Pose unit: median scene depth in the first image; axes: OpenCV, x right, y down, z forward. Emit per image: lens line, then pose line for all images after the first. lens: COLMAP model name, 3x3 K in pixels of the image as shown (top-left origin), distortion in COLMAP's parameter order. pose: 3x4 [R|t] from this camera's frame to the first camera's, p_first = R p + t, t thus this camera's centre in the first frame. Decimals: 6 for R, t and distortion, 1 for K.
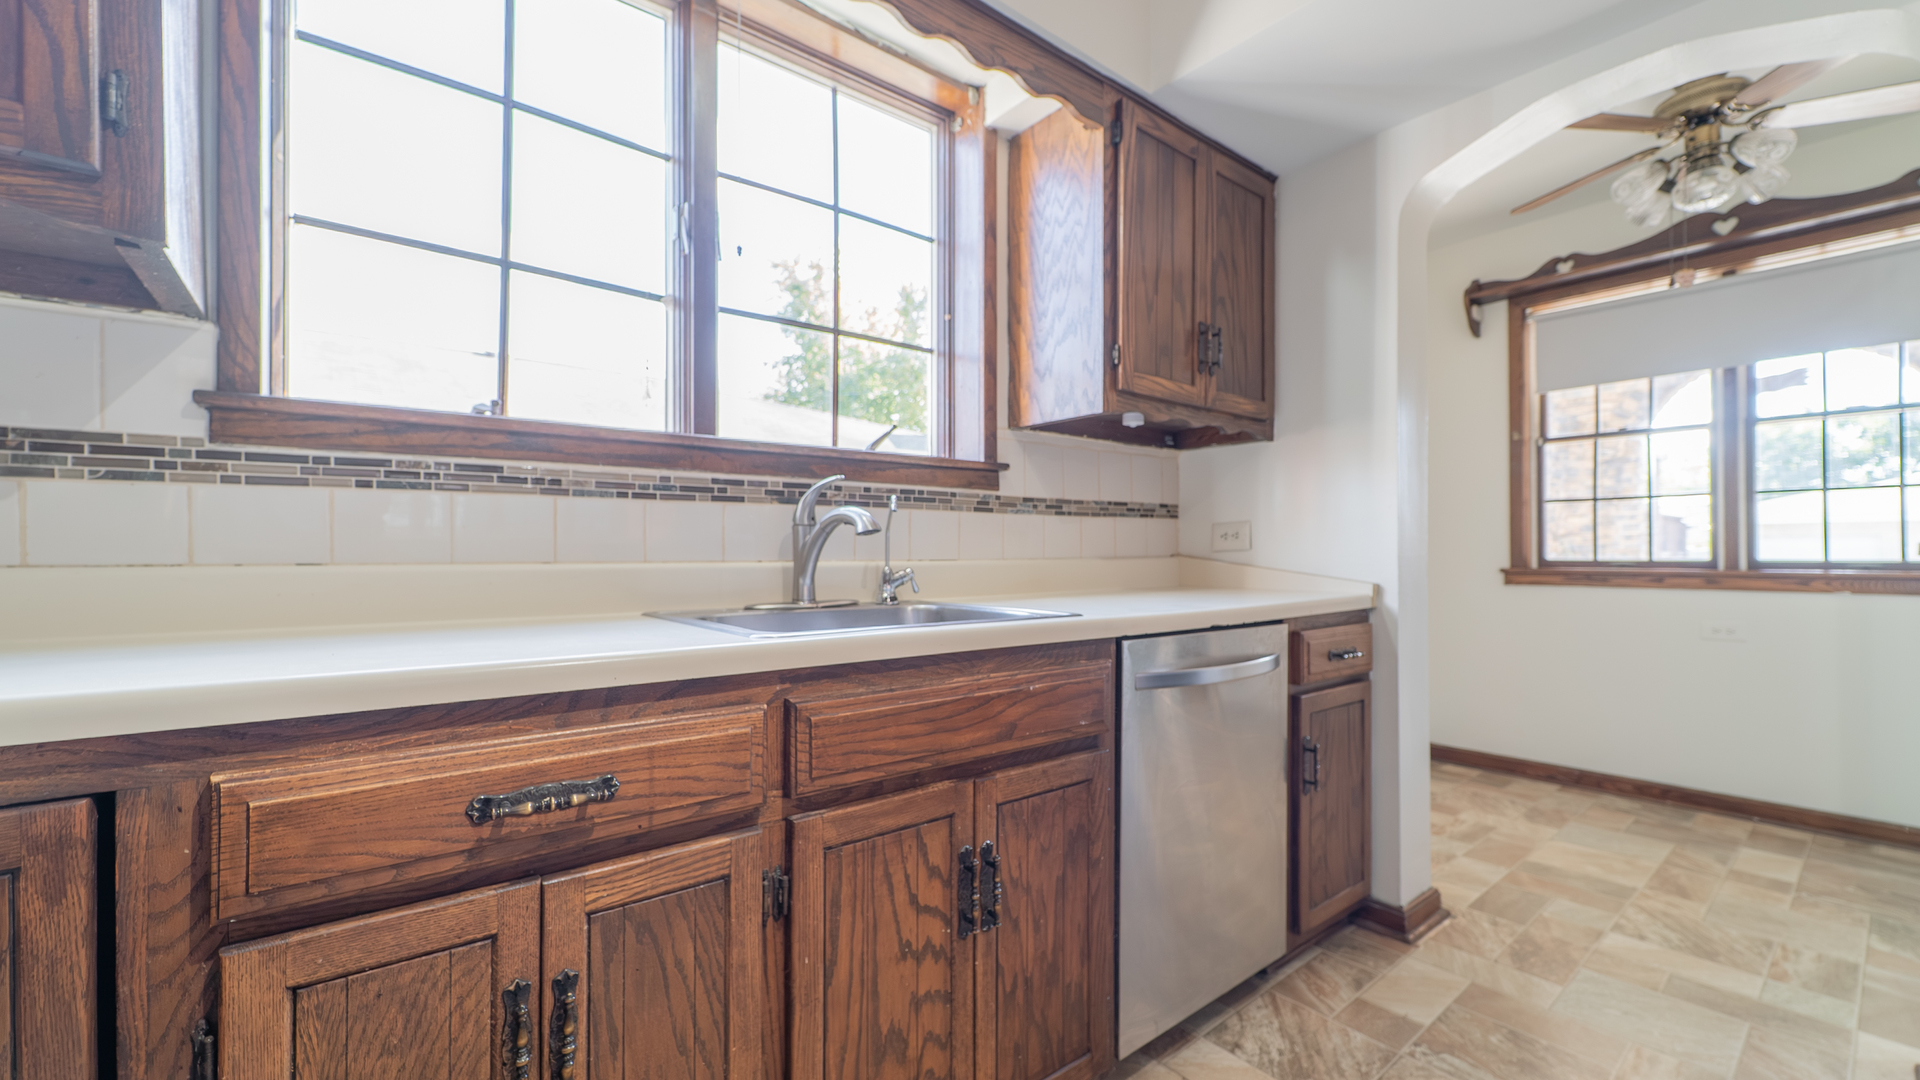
lens RADIAL K [[760.7, 0, 967.6], [0, 760.7, 546.6], [0, 0, 1]] dist [0.002742, -0.002223]
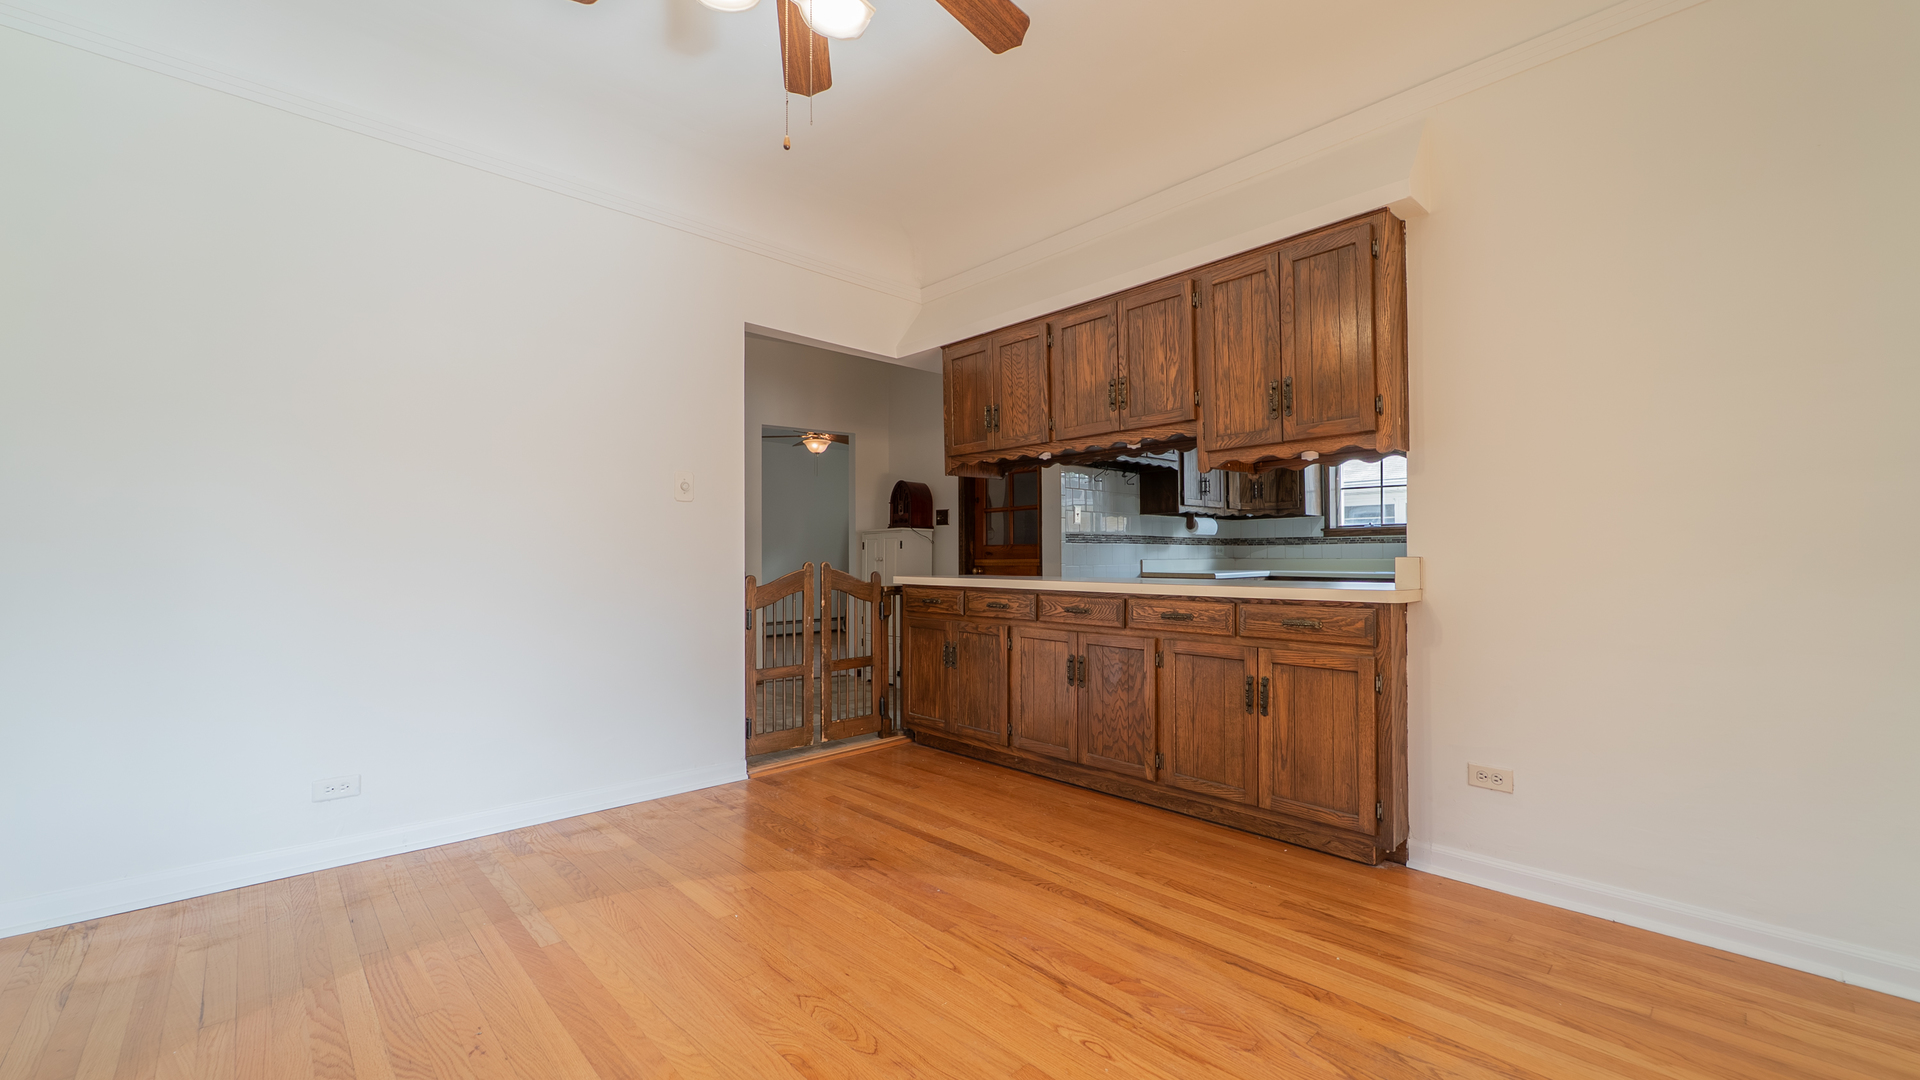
lens RADIAL K [[763.9, 0, 969.7], [0, 763.9, 546.7], [0, 0, 1]] dist [-0.000554, -0.002311]
pose [[0.076353, -0.010448, -0.997026, 3.929172], [0.011018, 0.999893, -0.009634, -0.033287], [0.997020, -0.010249, 0.076460, -1.819527]]
